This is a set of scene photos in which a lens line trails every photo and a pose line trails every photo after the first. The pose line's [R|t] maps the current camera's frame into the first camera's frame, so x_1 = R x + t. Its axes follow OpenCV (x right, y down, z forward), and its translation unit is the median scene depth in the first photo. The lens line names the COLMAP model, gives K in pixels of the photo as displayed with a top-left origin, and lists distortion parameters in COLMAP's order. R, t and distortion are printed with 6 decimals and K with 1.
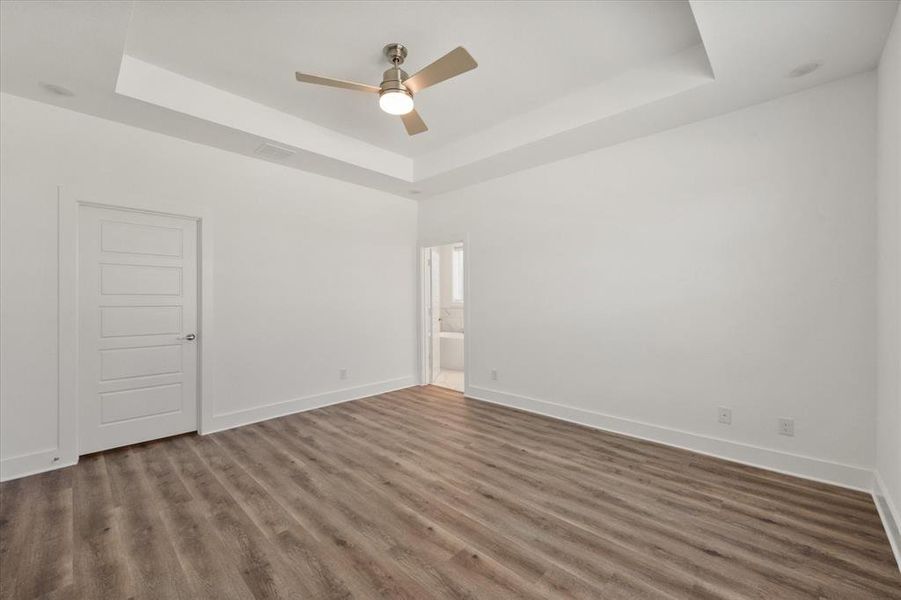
lens RADIAL K [[359.2, 0, 447.2], [0, 359.2, 299.0], [0, 0, 1]] dist [-0.000663, 0.000025]
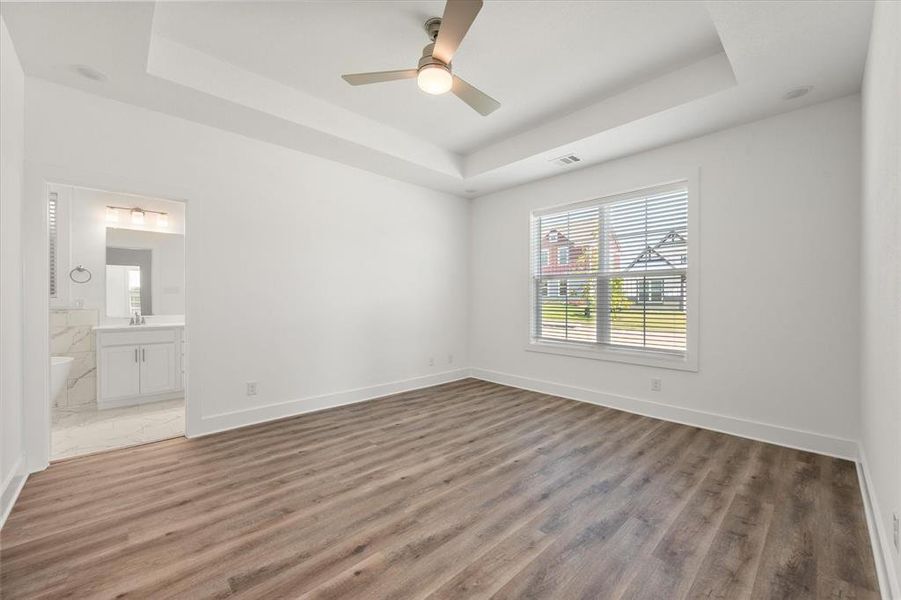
lens RADIAL K [[359.2, 0, 445.2], [0, 359.2, 300.8], [0, 0, 1]] dist [-0.000663, 0.000025]
pose [[0.059780, 0.001173, 0.998211, -1.014907], [0.000020, 0.999999, -0.001176, 0.032384], [-0.998212, 0.000091, 0.059780, 0.861224]]
